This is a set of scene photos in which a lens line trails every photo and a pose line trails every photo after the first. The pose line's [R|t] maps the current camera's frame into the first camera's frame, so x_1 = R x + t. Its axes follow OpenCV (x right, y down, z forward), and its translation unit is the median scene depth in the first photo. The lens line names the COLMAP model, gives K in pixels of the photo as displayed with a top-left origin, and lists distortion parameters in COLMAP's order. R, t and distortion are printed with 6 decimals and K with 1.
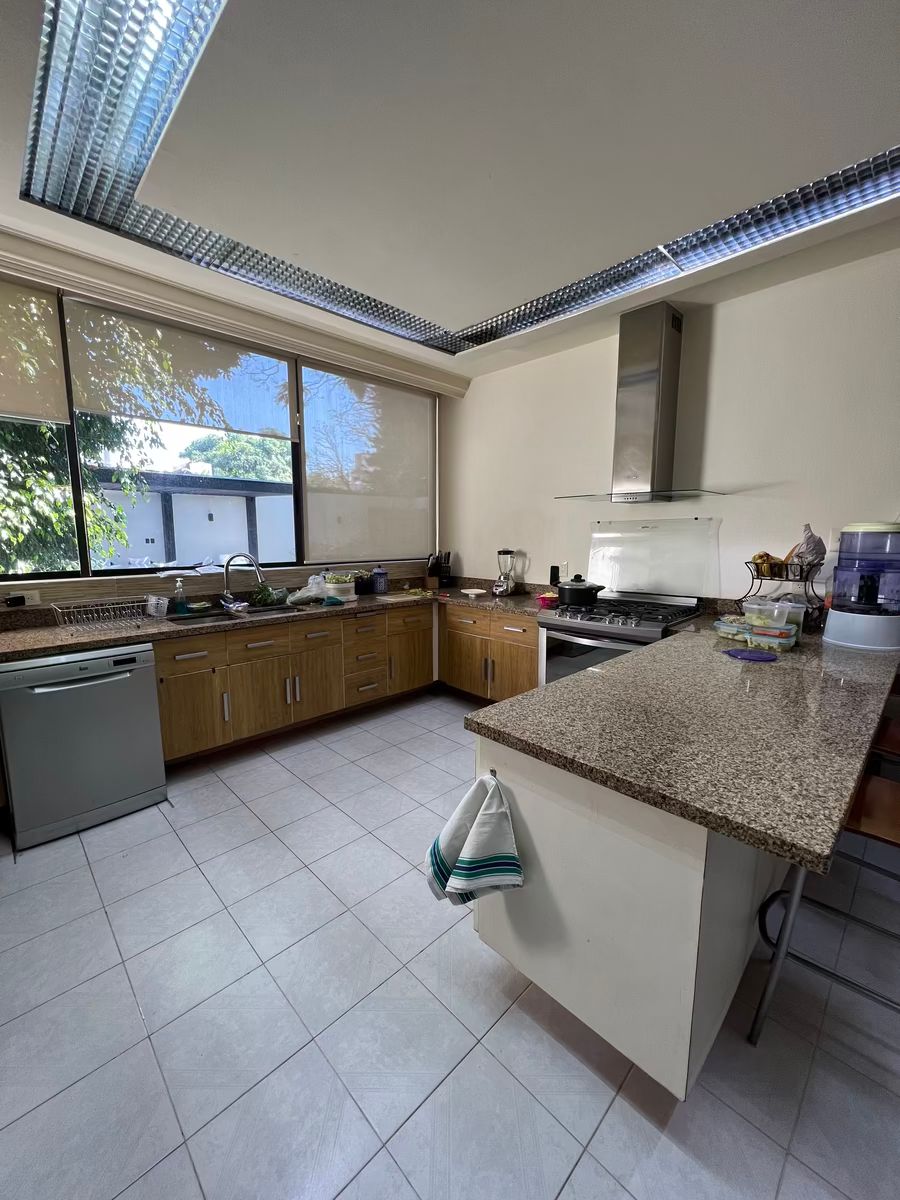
lens RADIAL K [[479.7, 0, 448.7], [0, 479.7, 600.4], [0, 0, 1]] dist [-0.000946, 0.000002]
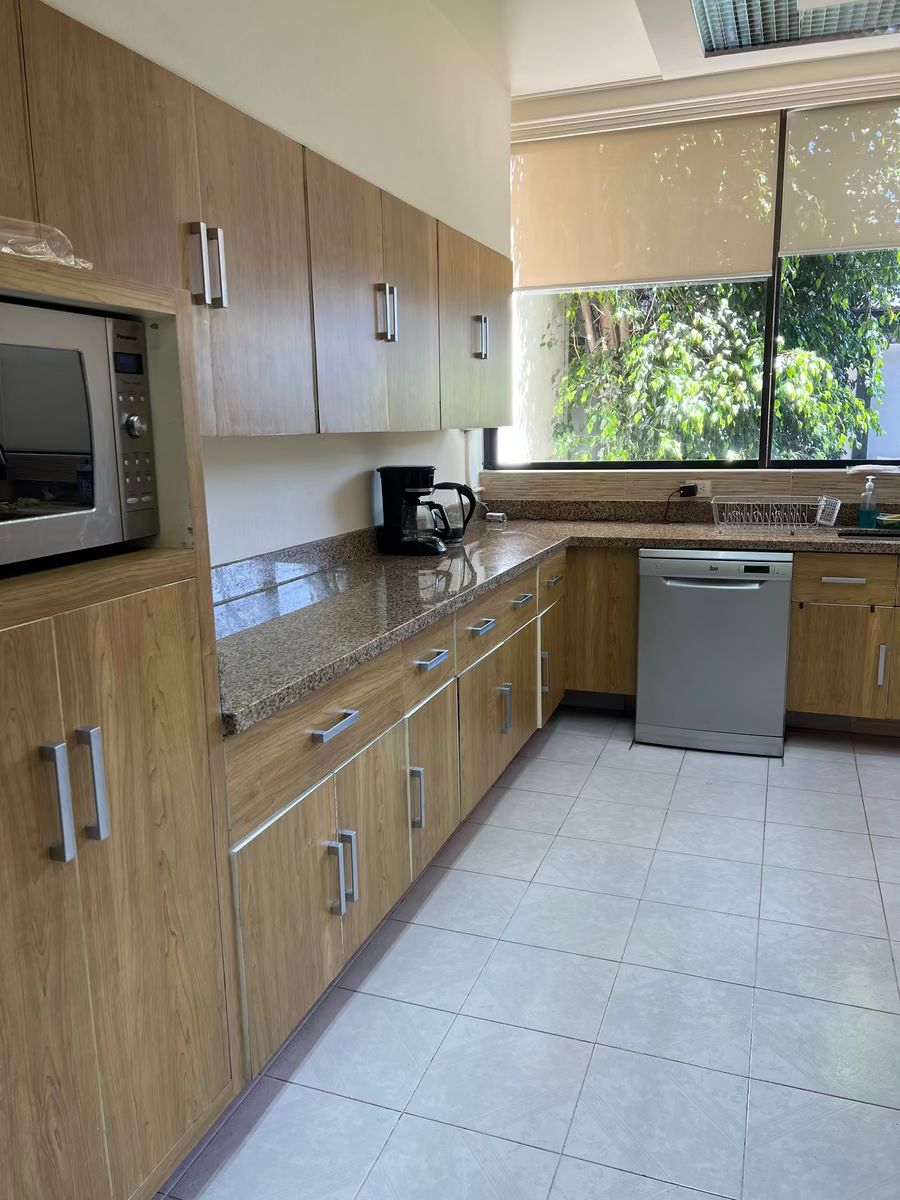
lens RADIAL K [[904.5, 0, 454.1], [0, 904.5, 598.6], [0, 0, 1]] dist [0.049662, -0.053299]
pose [[0.432980, 0.161526, -0.886813, 0.449715], [-0.109268, 0.985964, 0.126237, 0.033728], [0.894756, 0.042243, 0.444552, -0.141542]]
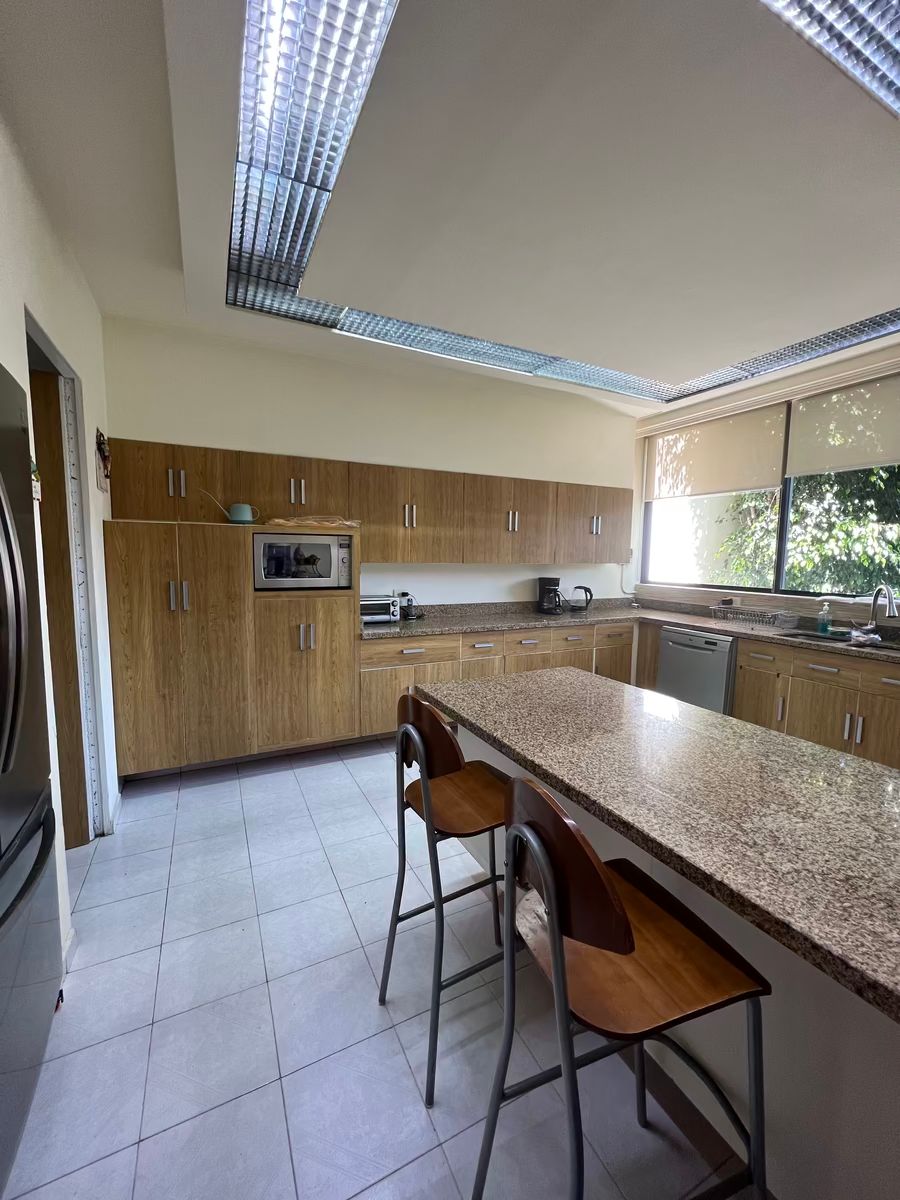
lens RADIAL K [[479.7, 0, 444.2], [0, 479.7, 596.3], [0, 0, 1]] dist [-0.000946, 0.000002]
pose [[-0.311434, 0.079936, -0.946900, 0.978446], [-0.148468, 0.980125, 0.131572, -0.091361], [0.938598, 0.181561, -0.293376, 0.565649]]
